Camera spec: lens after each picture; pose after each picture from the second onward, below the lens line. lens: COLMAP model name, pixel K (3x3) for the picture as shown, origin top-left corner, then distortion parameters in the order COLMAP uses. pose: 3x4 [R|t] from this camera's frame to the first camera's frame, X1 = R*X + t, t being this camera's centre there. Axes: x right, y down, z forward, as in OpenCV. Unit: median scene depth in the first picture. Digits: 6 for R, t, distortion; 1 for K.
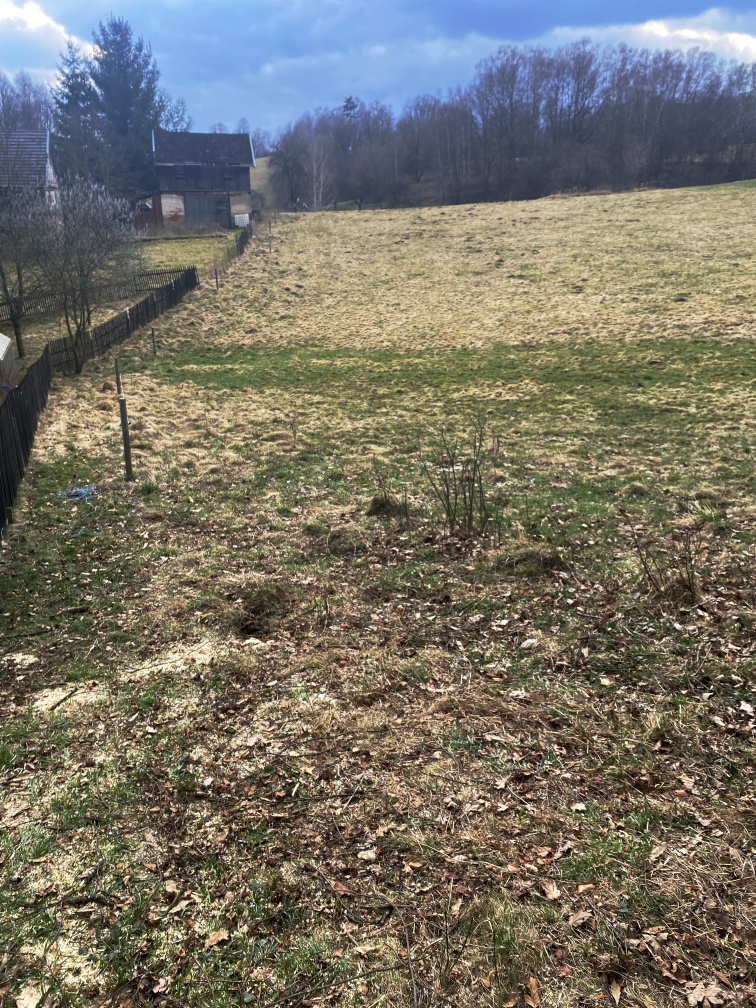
lens RADIAL K [[750.1, 0, 362.9], [0, 750.1, 506.6], [0, 0, 1]] dist [0.020269, -0.030916]
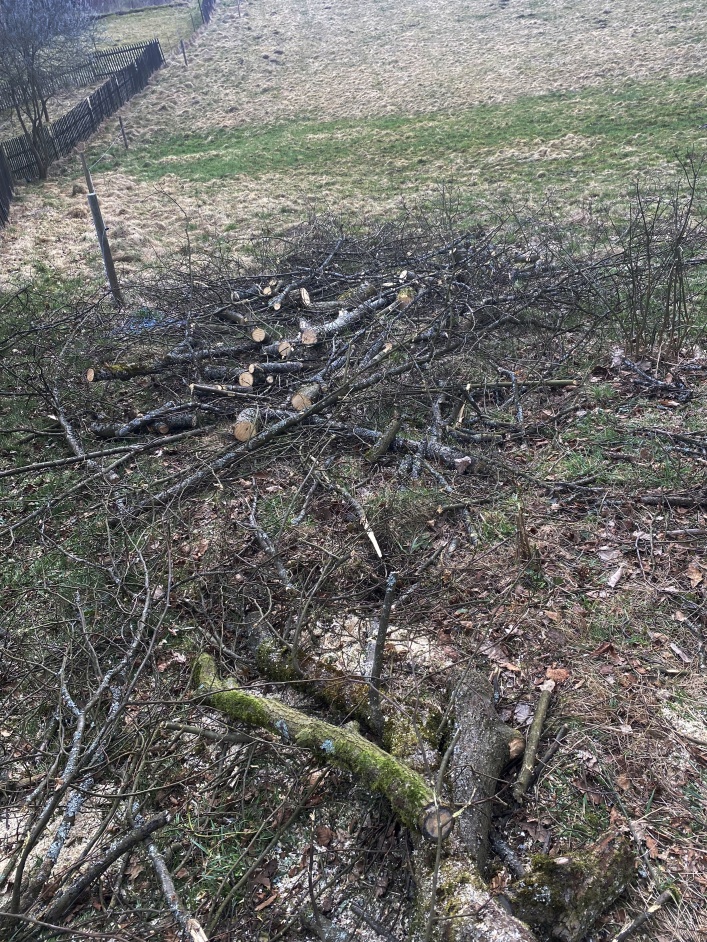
lens RADIAL K [[756.3, 0, 356.9], [0, 756.3, 438.4], [0, 0, 1]] dist [-0.000744, -0.023609]
pose [[0.995861, -0.088749, -0.019612, -0.029313], [0.090840, 0.979080, 0.182070, -0.009294], [0.003043, -0.183098, 0.983090, 0.097401]]
